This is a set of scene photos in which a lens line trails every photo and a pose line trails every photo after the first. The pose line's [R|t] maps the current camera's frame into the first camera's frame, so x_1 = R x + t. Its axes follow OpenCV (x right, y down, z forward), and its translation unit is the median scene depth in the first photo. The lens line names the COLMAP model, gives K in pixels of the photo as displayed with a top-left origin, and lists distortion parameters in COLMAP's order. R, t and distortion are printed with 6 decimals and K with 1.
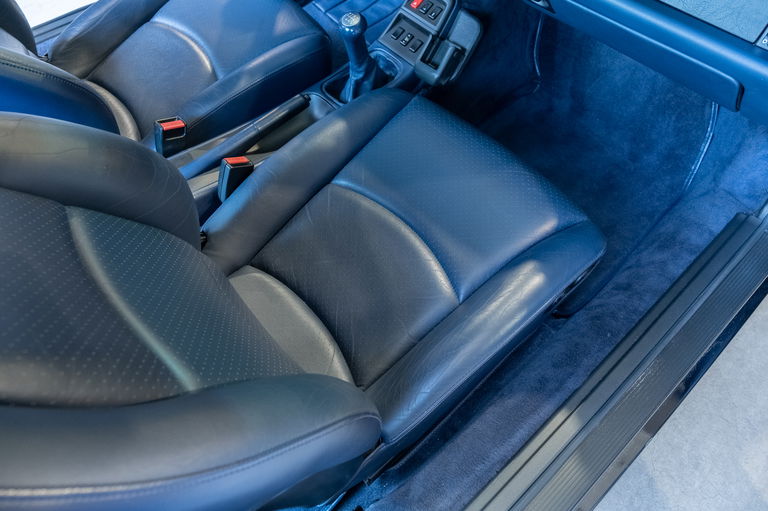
lens RADIAL K [[520.4, 0, 384.3], [0, 520.4, 253.3], [0, 0, 1]] dist [-0.010591, 0.002520]
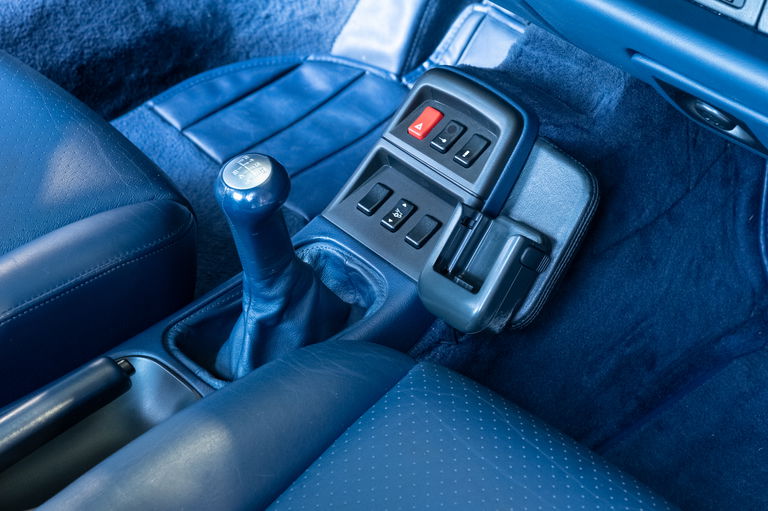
lens RADIAL K [[1869.0, 0, 378.8], [0, 1869.0, 305.7], [0, 0, 1]] dist [0.162060, 0.000000]
pose [[0.999999, -0.000751, -0.000841, 0.031040], [0.000460, 0.952932, -0.303184, 0.059388], [0.001029, 0.303184, 0.952932, -0.266604]]
